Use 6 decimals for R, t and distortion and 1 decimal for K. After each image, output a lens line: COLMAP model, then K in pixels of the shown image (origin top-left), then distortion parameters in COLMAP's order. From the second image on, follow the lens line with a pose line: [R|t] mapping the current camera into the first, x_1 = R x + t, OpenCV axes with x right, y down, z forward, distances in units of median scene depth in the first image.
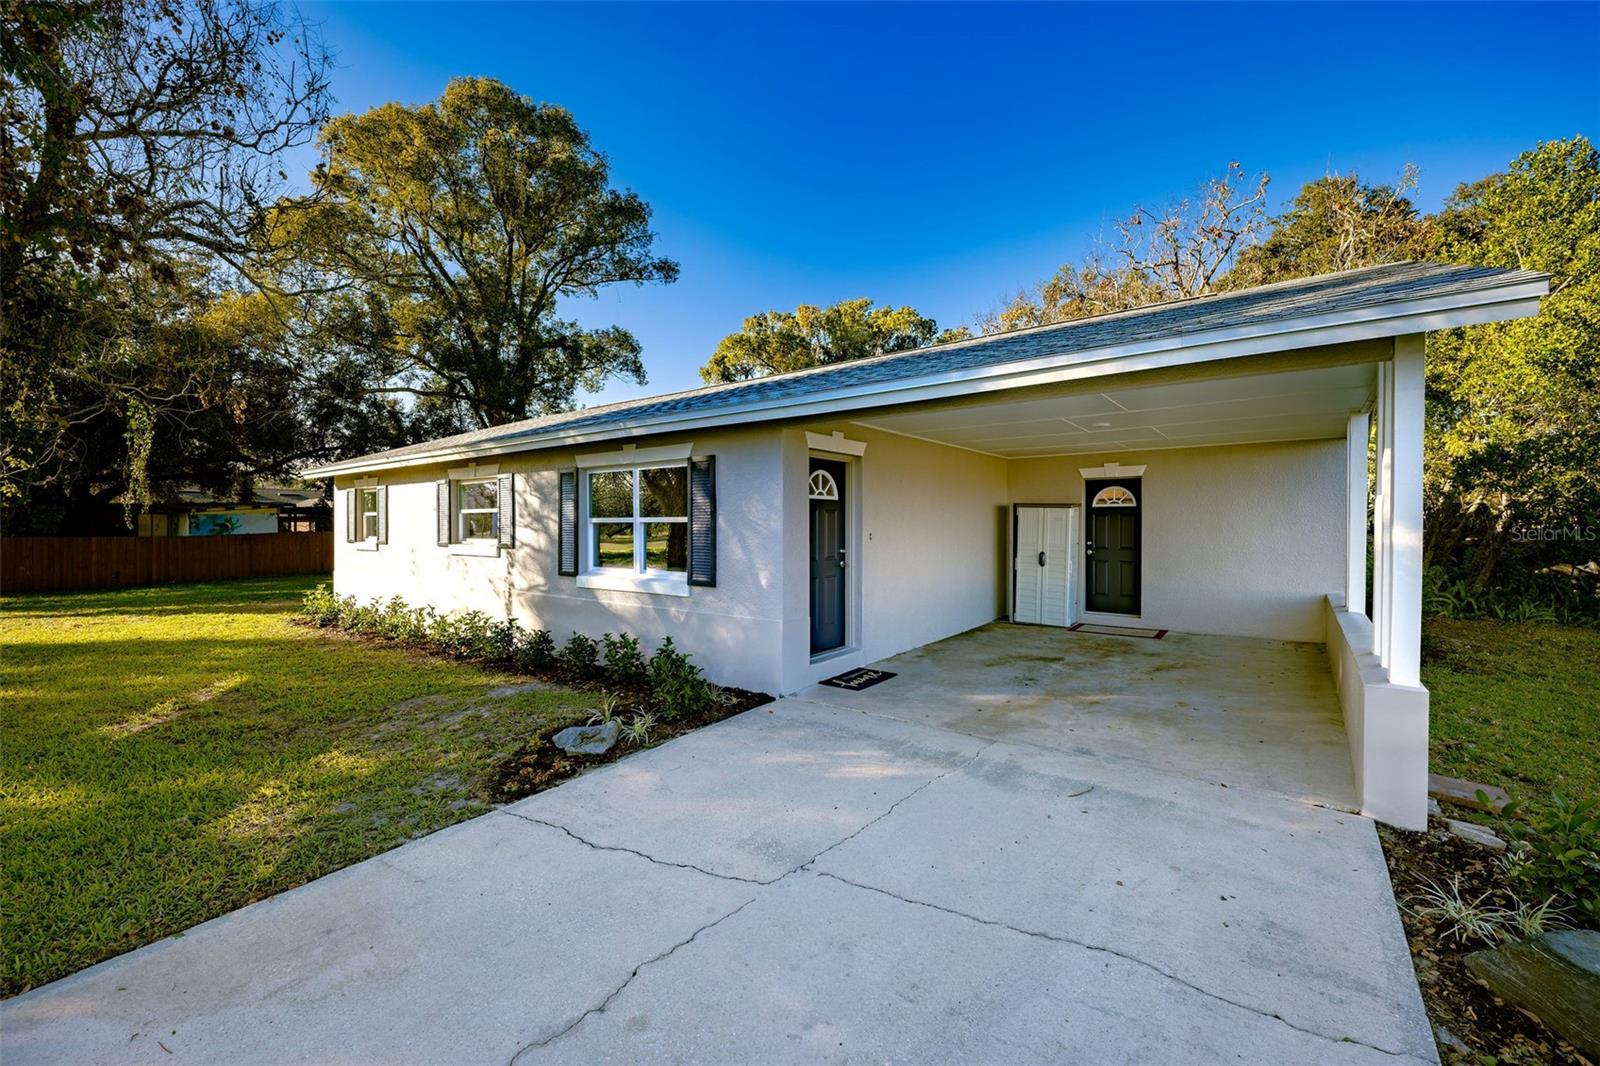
lens RADIAL K [[665.0, 0, 800.0], [0, 665.0, 533.0], [0, 0, 1]] dist [0.001483, 0.000030]
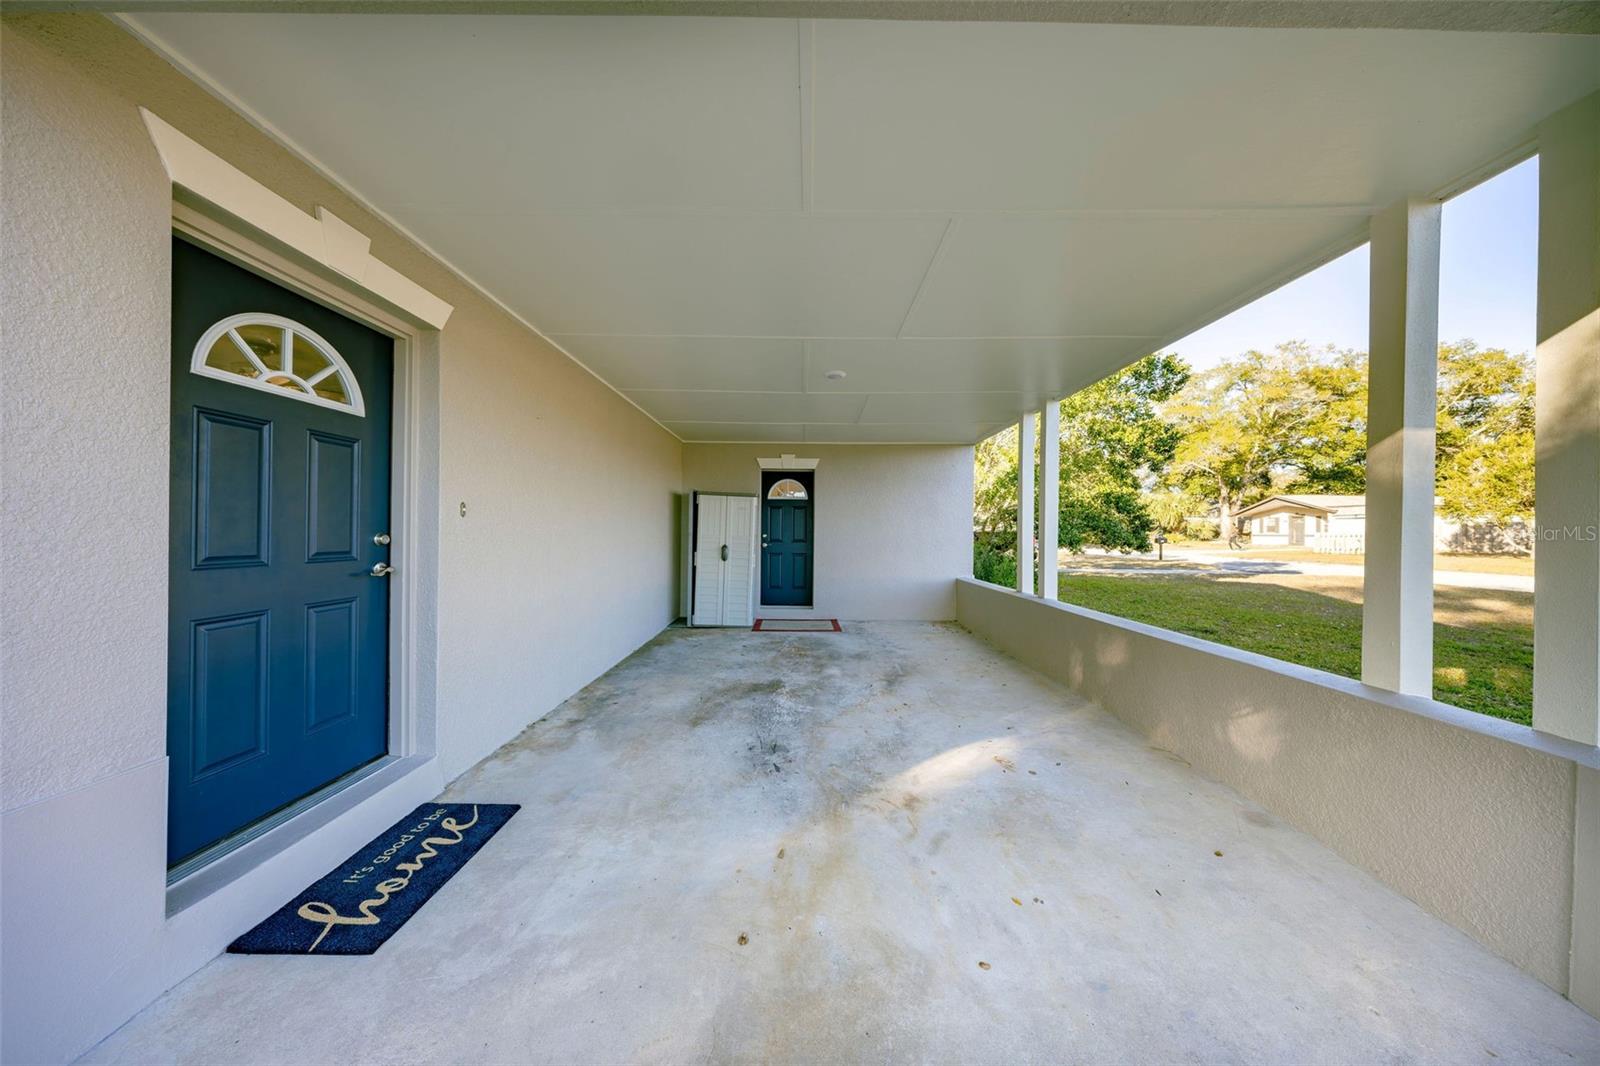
lens RADIAL K [[460.4, 0, 802.9], [0, 460.4, 530.7], [0, 0, 1]] dist [-0.002292, -0.000114]
pose [[0.801731, 0.011934, 0.597565, 0.086077], [-0.003799, 0.999882, -0.014872, 0.020291], [-0.597672, 0.009653, 0.801682, 0.486093]]
